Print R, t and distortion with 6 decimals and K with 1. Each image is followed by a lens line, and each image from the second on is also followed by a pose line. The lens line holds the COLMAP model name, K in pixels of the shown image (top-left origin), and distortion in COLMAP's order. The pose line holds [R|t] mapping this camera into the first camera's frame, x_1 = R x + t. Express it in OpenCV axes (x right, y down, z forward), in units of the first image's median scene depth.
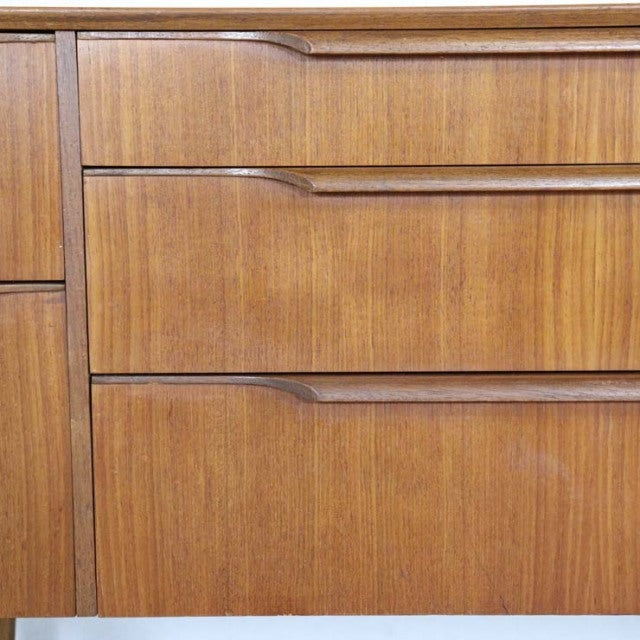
lens RADIAL K [[1569.4, 0, 321.0], [0, 1569.4, 325.0], [0, 0, 1]] dist [0.124639, 0.000000]
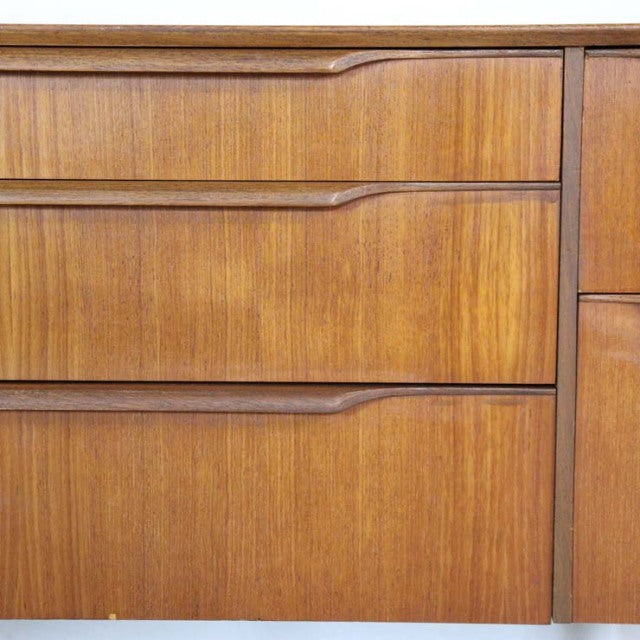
lens RADIAL K [[1535.7, 0, 318.2], [0, 1535.7, 319.1], [0, 0, 1]] dist [0.098775, 0.000000]
pose [[0.999466, 0.011736, -0.030506, 0.400992], [-0.012082, 0.999864, -0.011187, -0.002010], [0.030371, 0.011549, 0.999472, 0.002740]]
